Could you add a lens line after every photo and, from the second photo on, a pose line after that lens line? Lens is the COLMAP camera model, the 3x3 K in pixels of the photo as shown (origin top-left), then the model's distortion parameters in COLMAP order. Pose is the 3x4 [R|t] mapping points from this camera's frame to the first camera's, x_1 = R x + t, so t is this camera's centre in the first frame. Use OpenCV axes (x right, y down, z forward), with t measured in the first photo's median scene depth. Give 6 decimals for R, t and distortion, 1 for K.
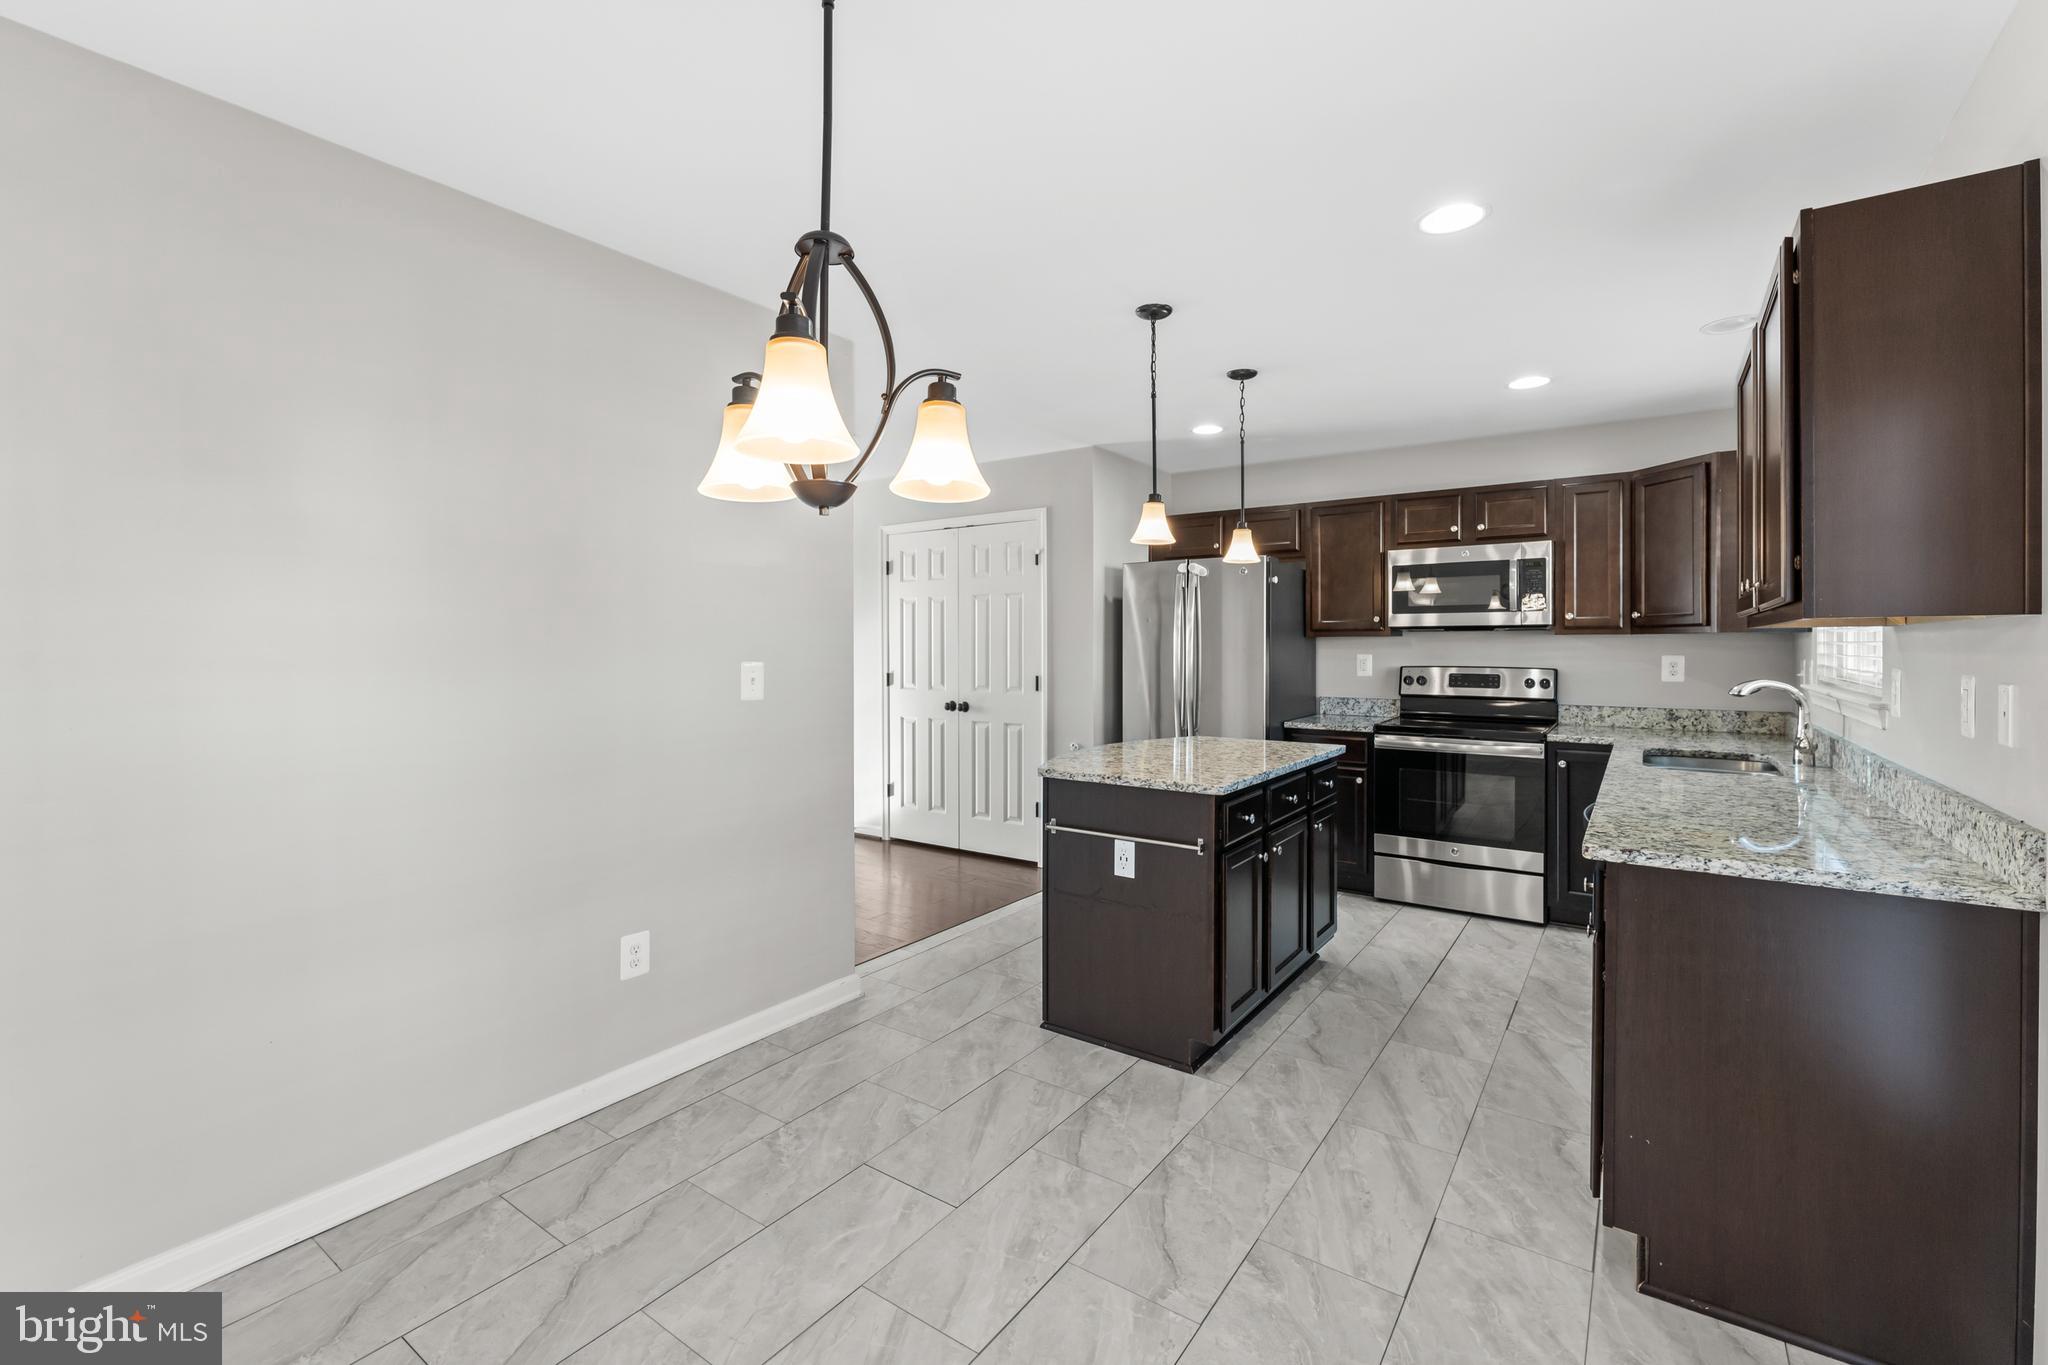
lens RADIAL K [[881.6, 0, 1032.8], [0, 881.6, 666.8], [0, 0, 1]] dist [-0.004559, -0.000043]
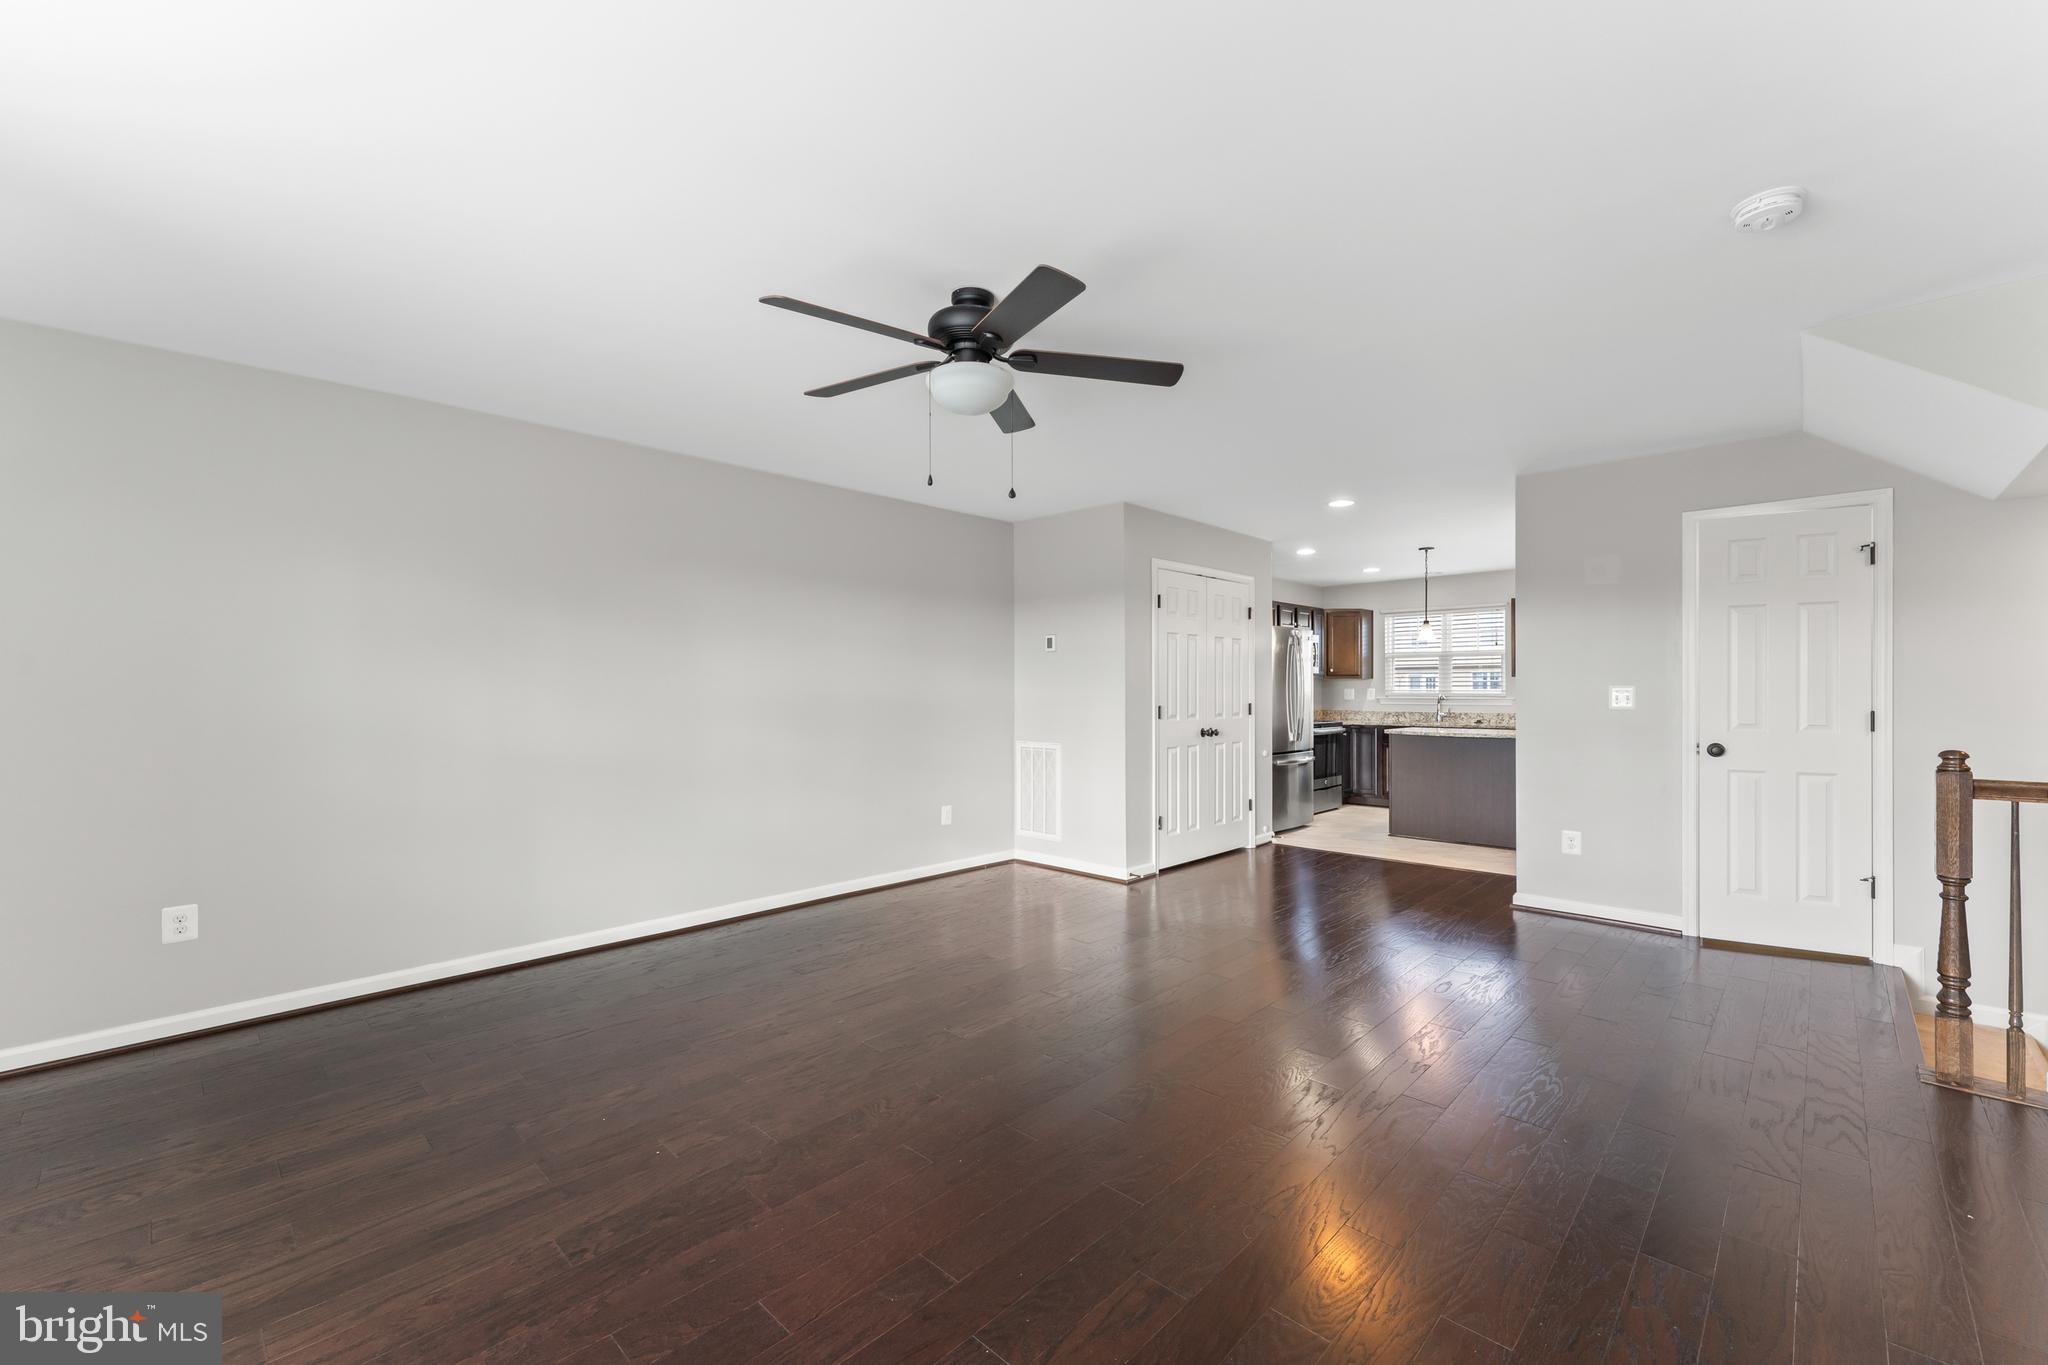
lens RADIAL K [[832.6, 0, 1022.8], [0, 832.6, 694.8], [0, 0, 1]] dist [0.005111, -0.000290]
pose [[0.152181, -0.003385, 0.988347, -1.579663], [0.025582, 0.999673, -0.000515, -0.013187], [-0.988022, 0.025362, 0.152218, 1.412920]]
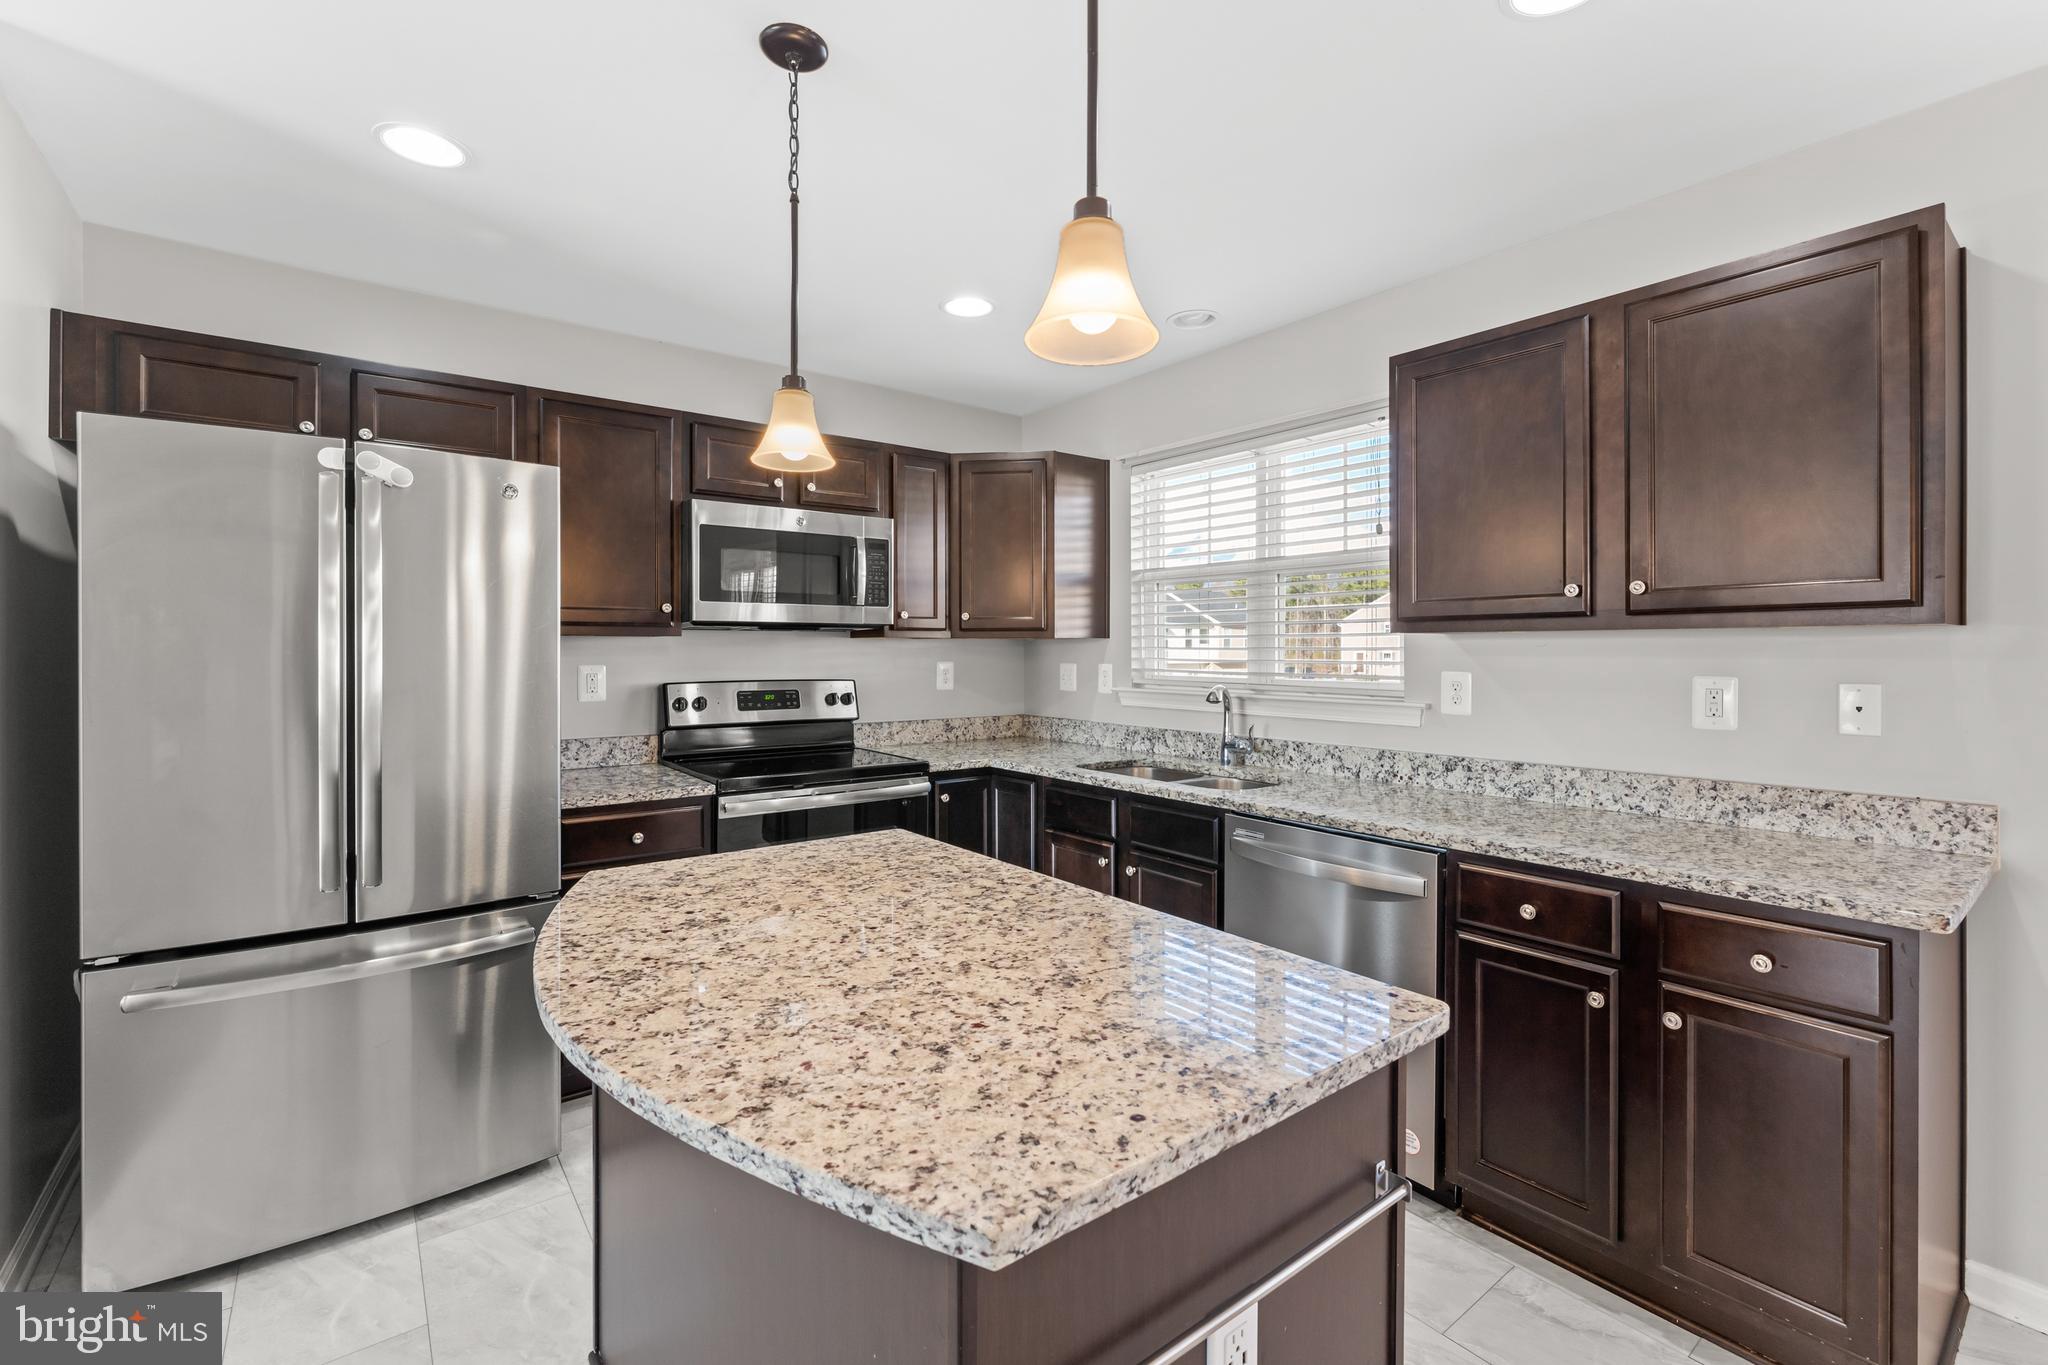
lens RADIAL K [[881.6, 0, 1019.7], [0, 881.6, 641.9], [0, 0, 1]] dist [-0.004559, -0.000043]
pose [[0.301932, 0.008646, 0.953290, -0.137743], [0.023046, 0.999600, -0.016366, -0.016539], [-0.953051, 0.026911, 0.301612, 0.648740]]
